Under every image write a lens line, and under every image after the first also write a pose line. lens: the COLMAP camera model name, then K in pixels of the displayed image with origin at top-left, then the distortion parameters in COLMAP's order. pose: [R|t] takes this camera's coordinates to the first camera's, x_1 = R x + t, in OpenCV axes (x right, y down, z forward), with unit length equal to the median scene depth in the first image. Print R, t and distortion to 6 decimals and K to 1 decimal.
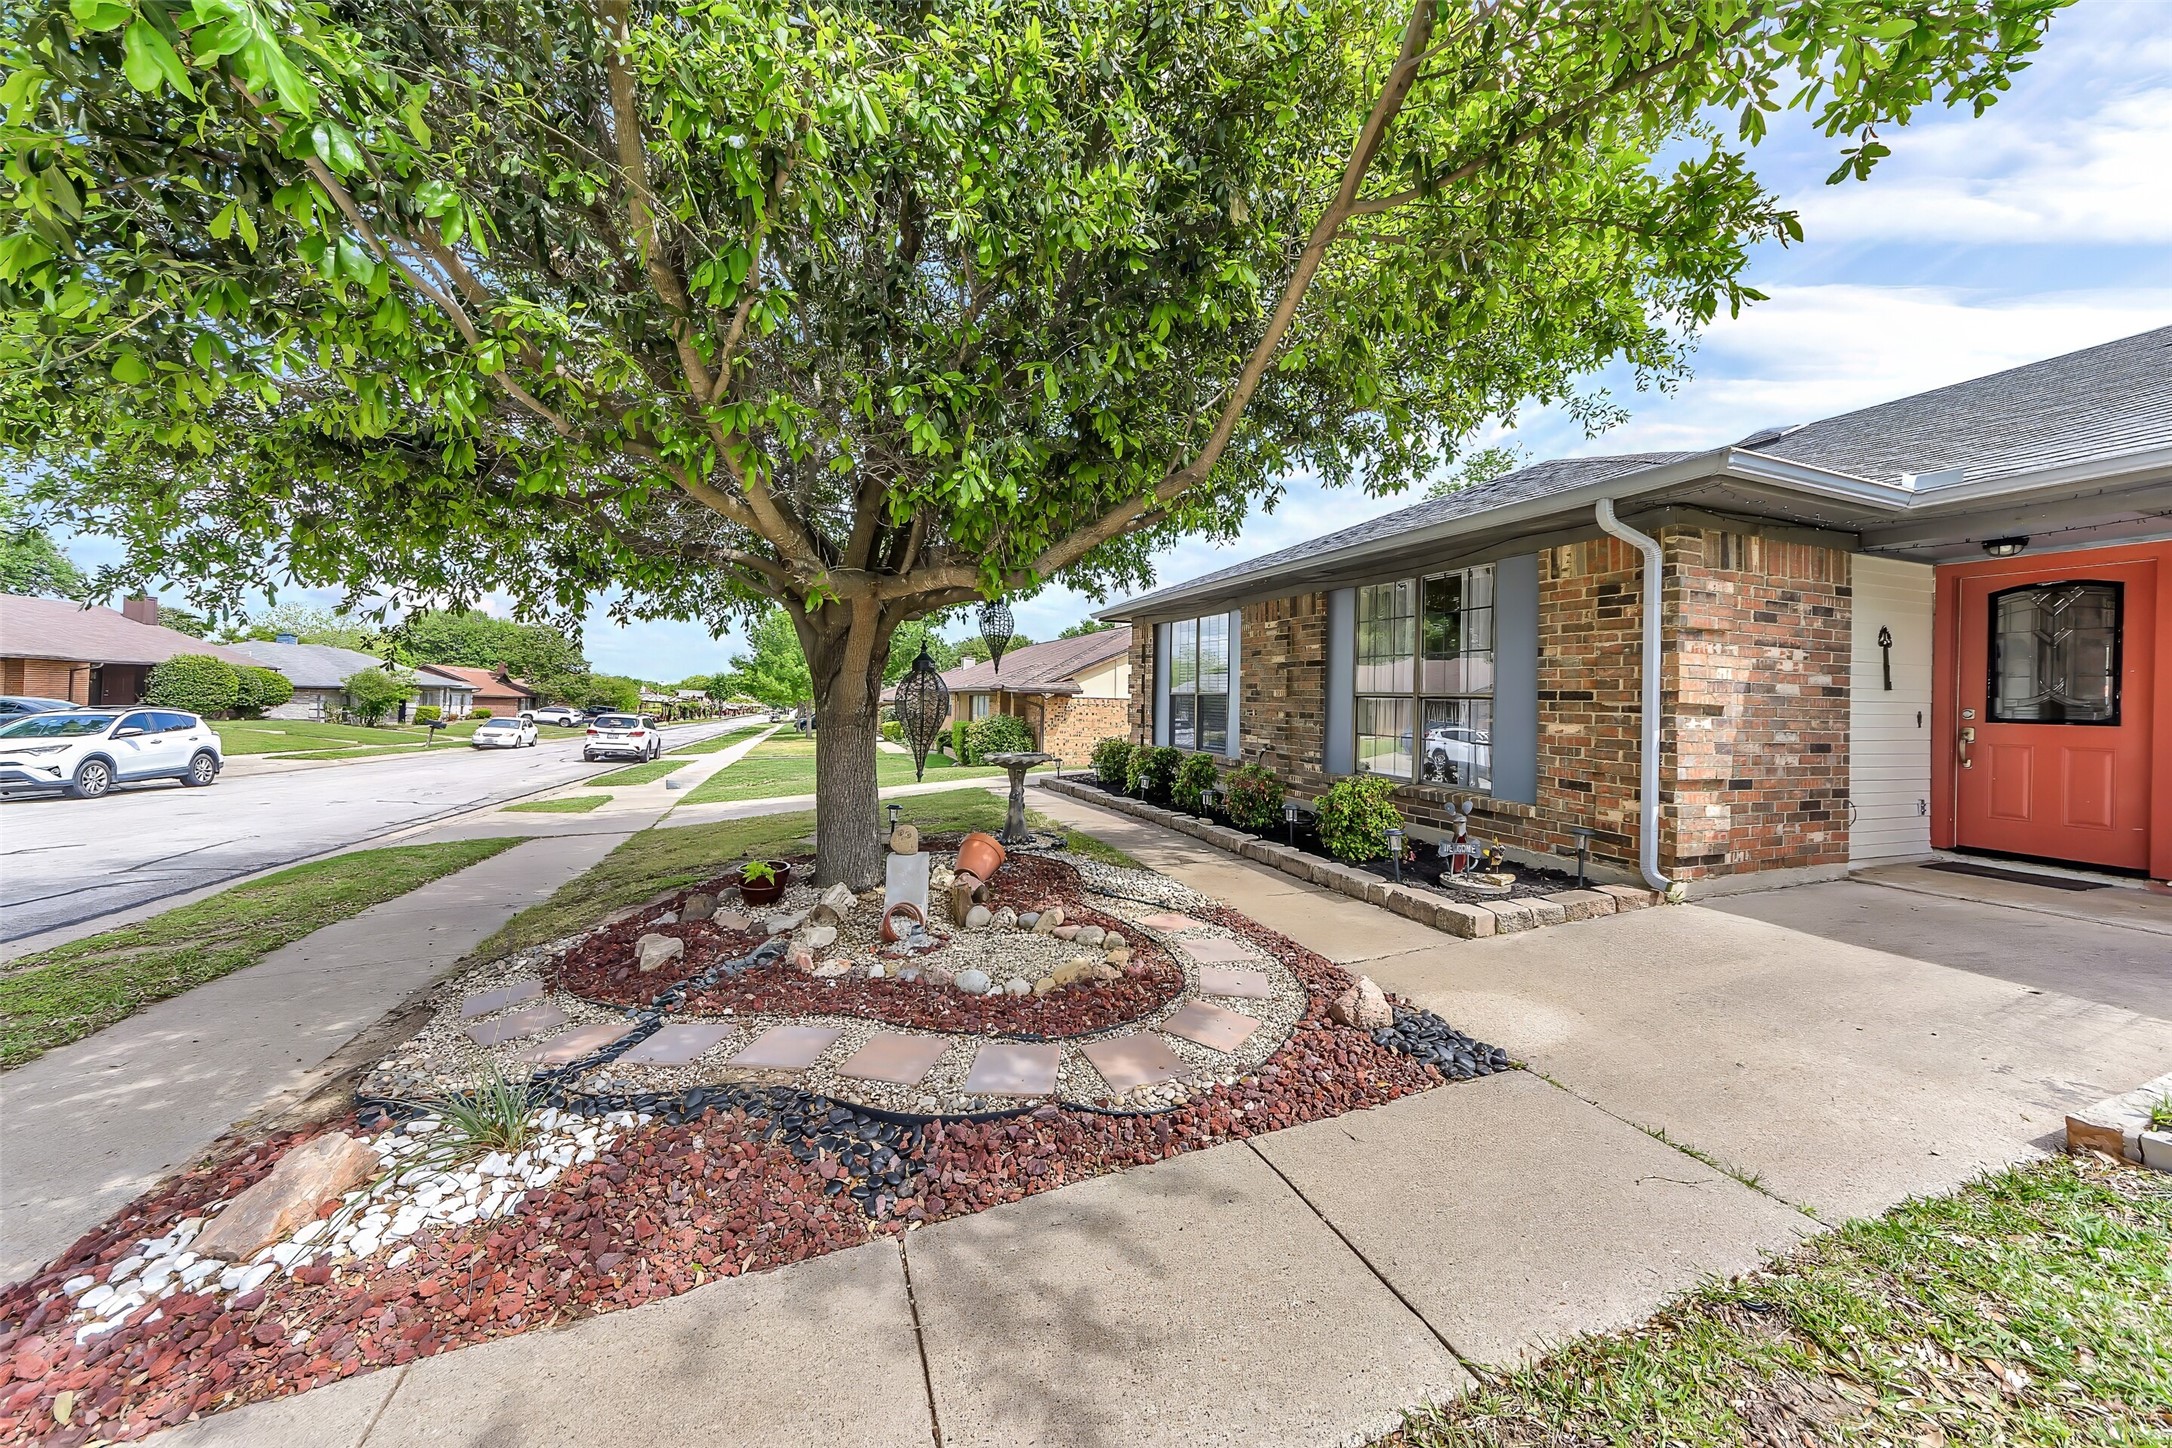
lens RADIAL K [[787.0, 0, 1092.3], [0, 787.0, 711.1], [0, 0, 1]] dist [0.007589, -0.000369]
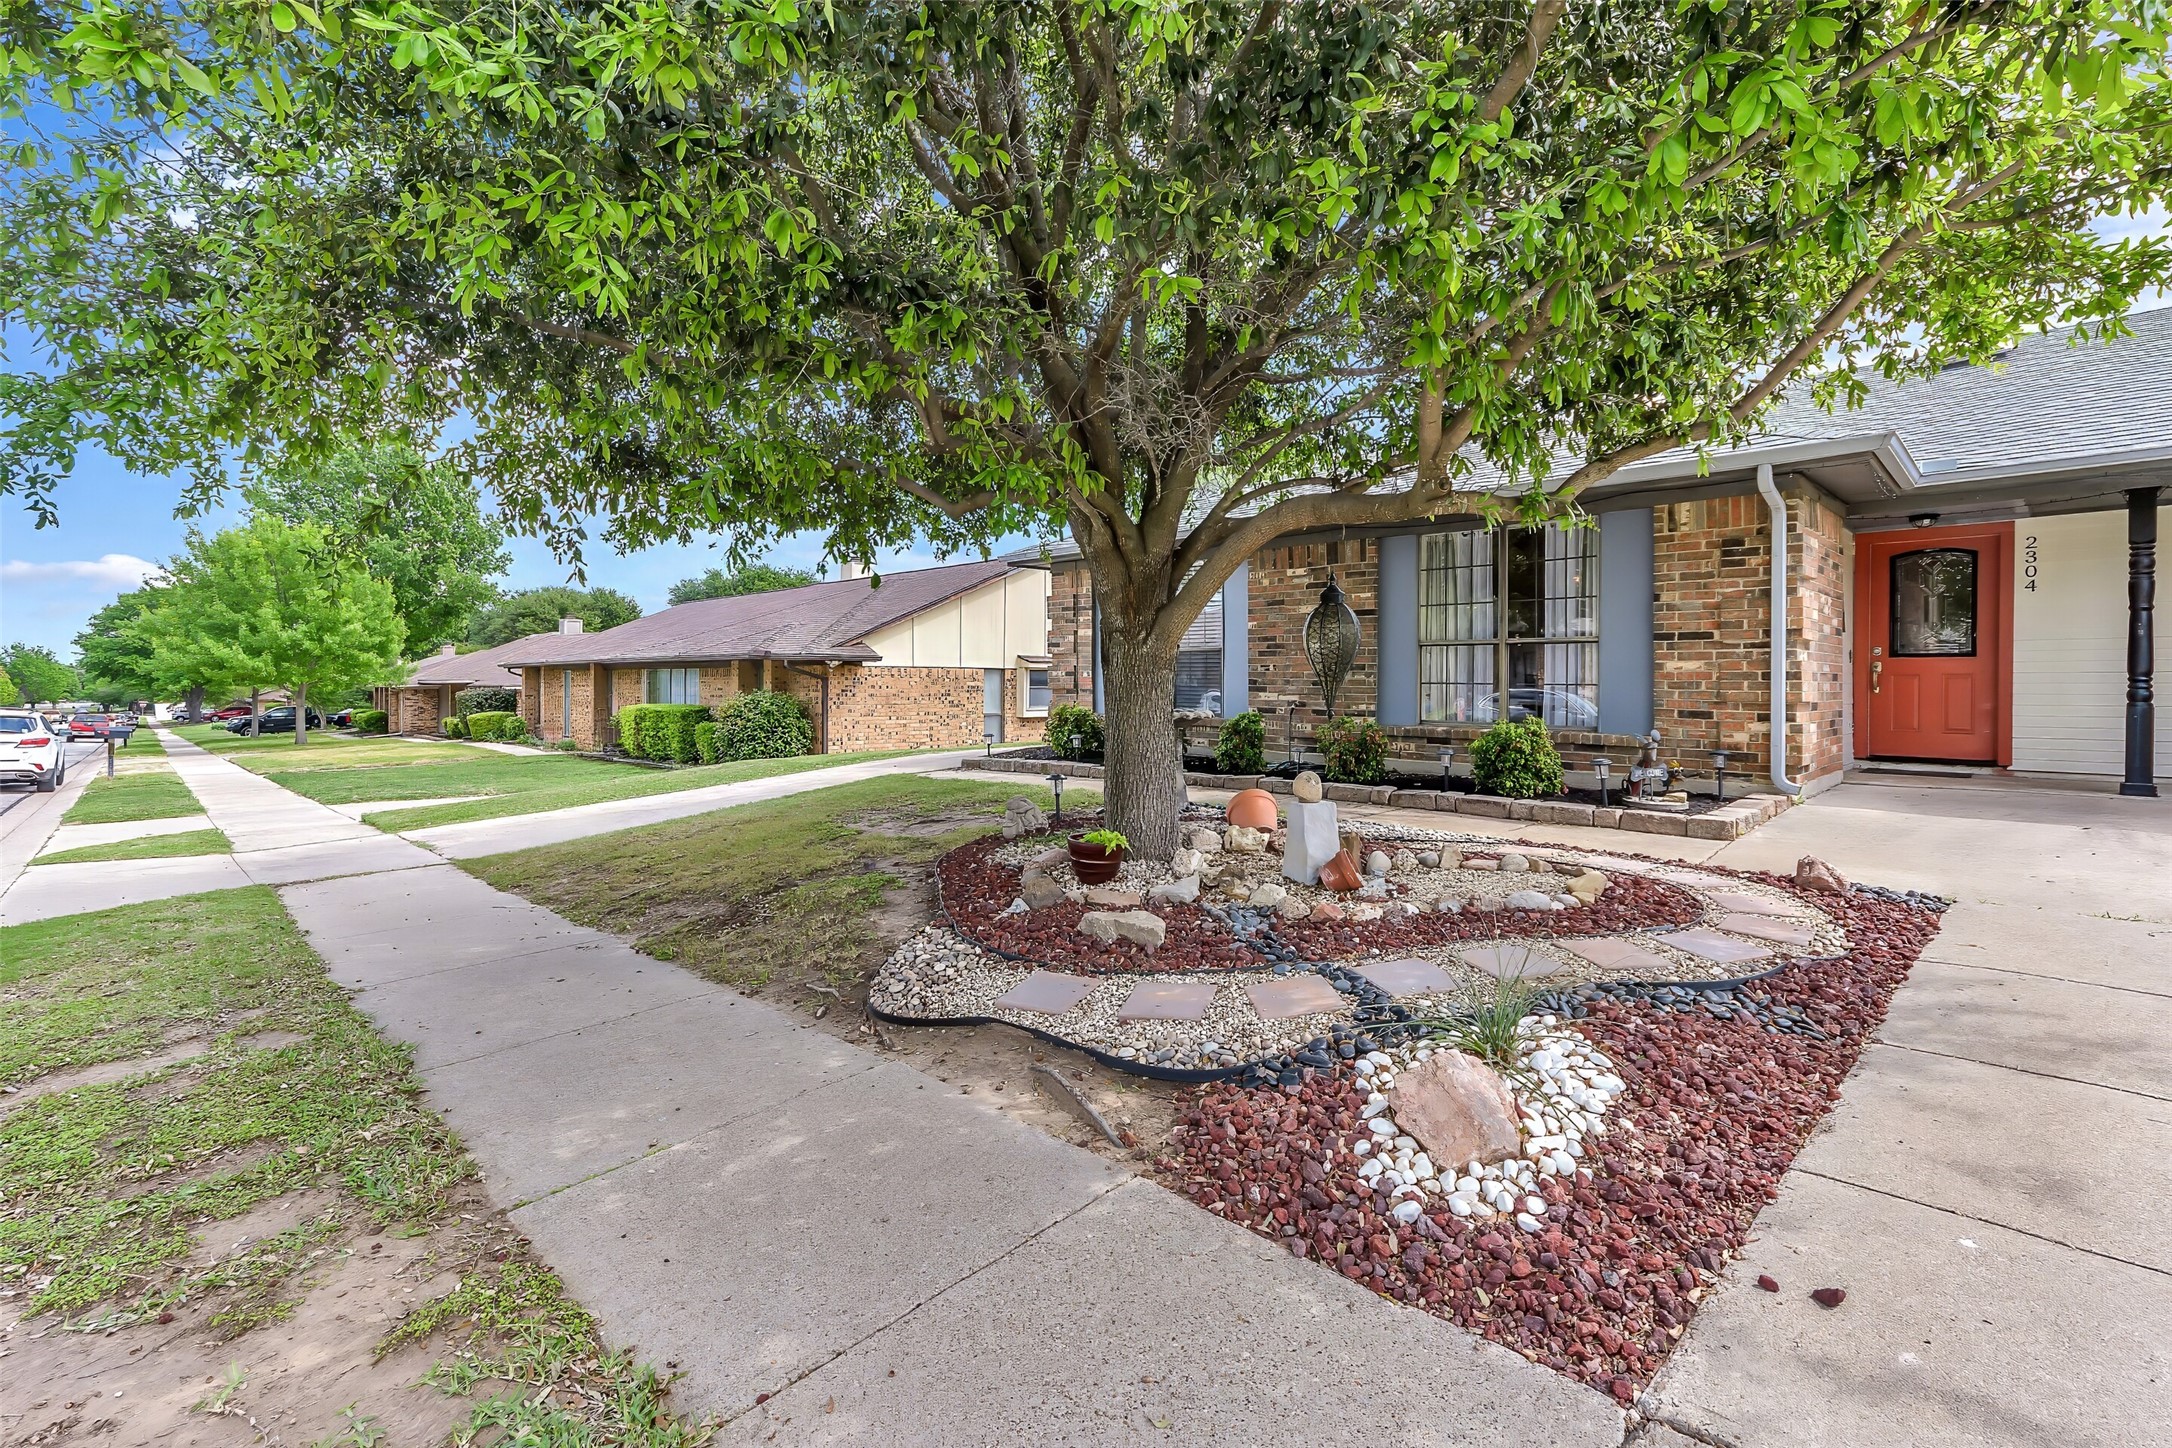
lens RADIAL K [[994.7, 0, 1100.7], [0, 994.7, 707.2], [0, 0, 1]] dist [0.016550, 0.000051]
pose [[0.915269, -0.030654, 0.401674, -0.747522], [0.024390, 0.999488, 0.020700, 0.032445], [-0.402103, -0.009149, 0.915549, 0.024609]]
